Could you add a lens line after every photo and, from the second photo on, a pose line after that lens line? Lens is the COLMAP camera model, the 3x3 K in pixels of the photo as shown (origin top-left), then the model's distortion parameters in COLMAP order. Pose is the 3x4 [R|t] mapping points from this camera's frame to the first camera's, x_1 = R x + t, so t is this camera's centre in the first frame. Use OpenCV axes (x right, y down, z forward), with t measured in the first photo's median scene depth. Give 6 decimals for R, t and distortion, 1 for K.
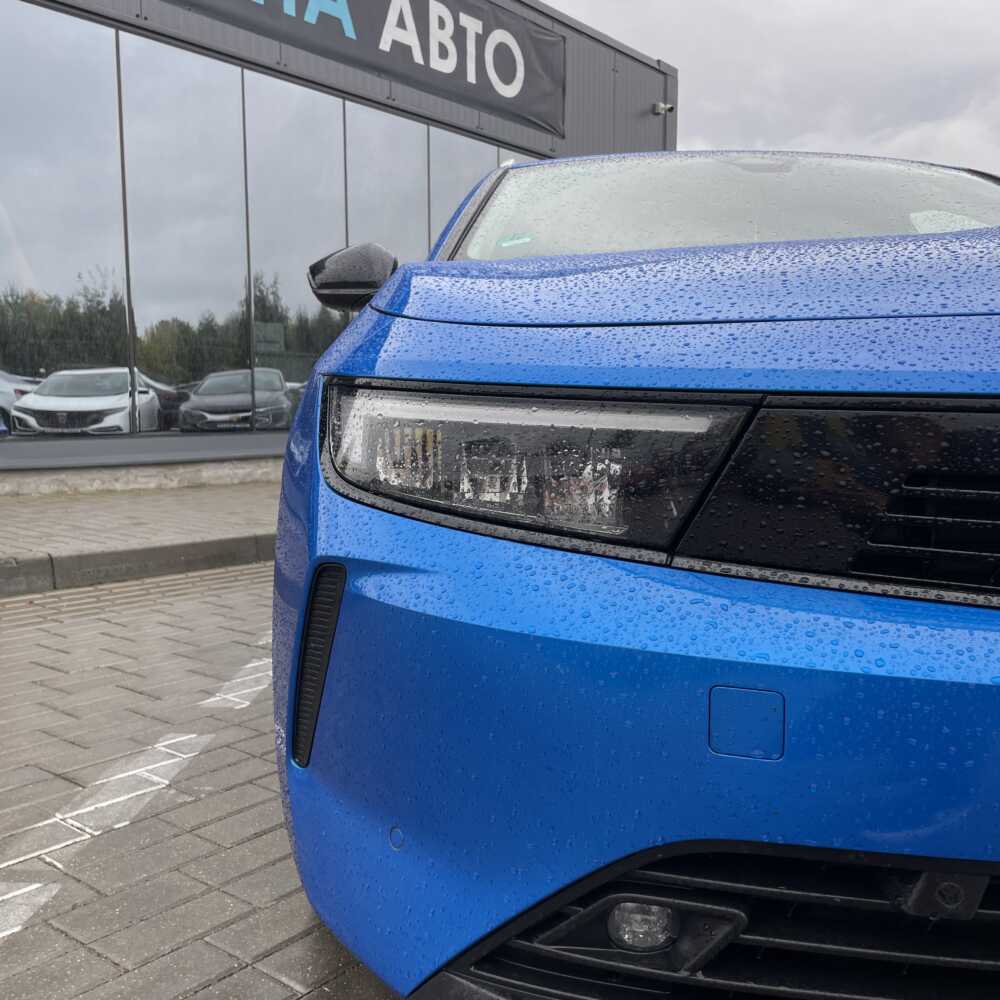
lens RADIAL K [[1033.0, 0, 500.0], [0, 1033.0, 500.0], [0, 0, 1]] dist [0.081972, -0.151431]
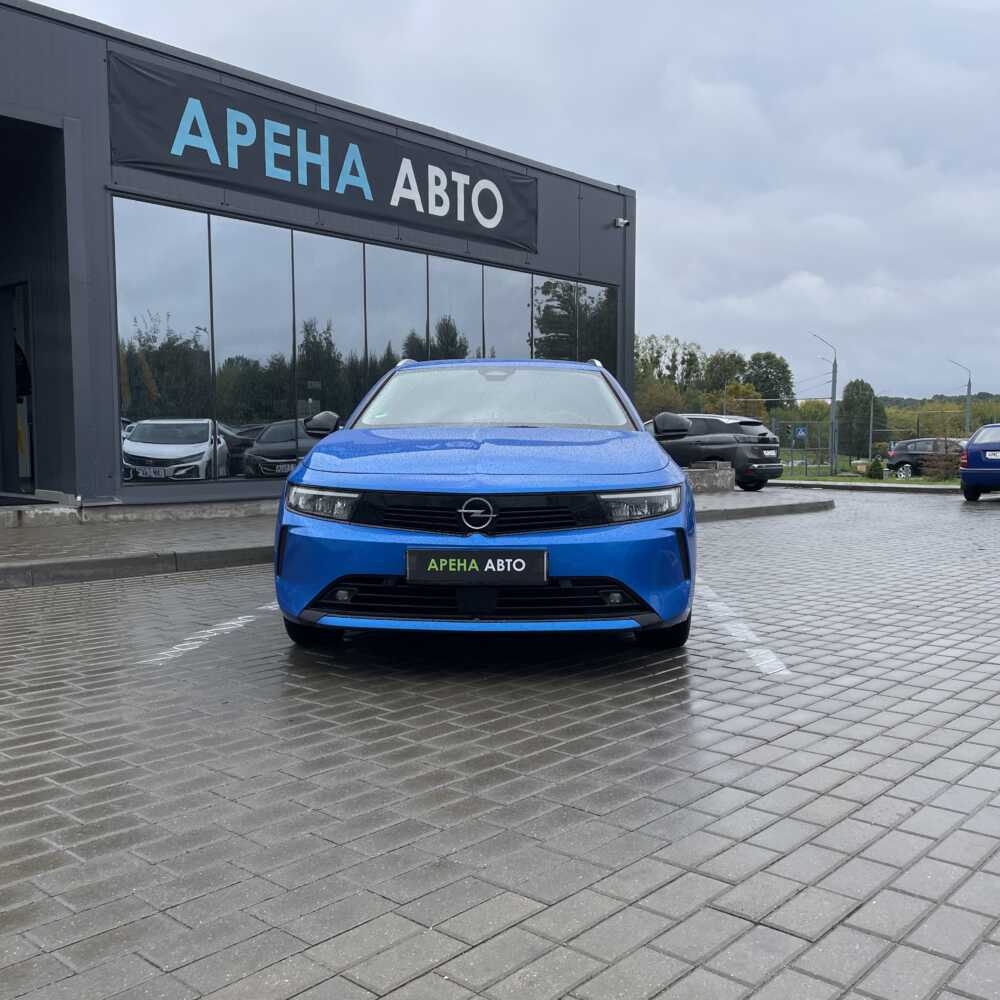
lens RADIAL K [[1042.0, 0, 497.8], [0, 1042.0, 486.3], [0, 0, 1]] dist [0.124639, -0.226609]
pose [[0.998243, 0.001993, -0.059218, 0.108513], [-0.004806, 0.998865, -0.047395, 0.010857], [0.059057, 0.047596, 0.997119, -0.366776]]
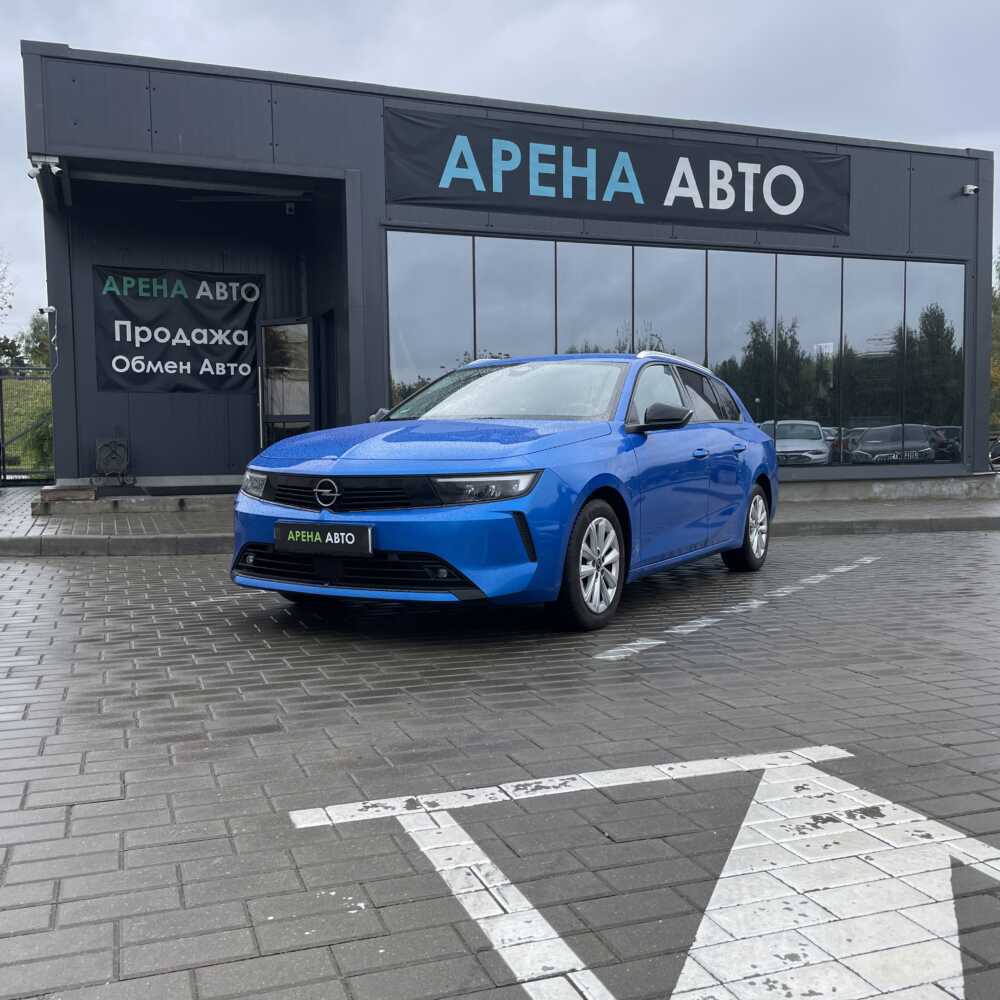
lens RADIAL K [[1034.5, 0, 462.3], [0, 1034.5, 499.7], [0, 0, 1]] dist [0.038775, -0.033689]
pose [[0.845092, 0.021385, -0.534193, 0.402447], [-0.040883, 0.998859, -0.024691, 0.014693], [0.533055, 0.042705, 0.845002, -0.315870]]
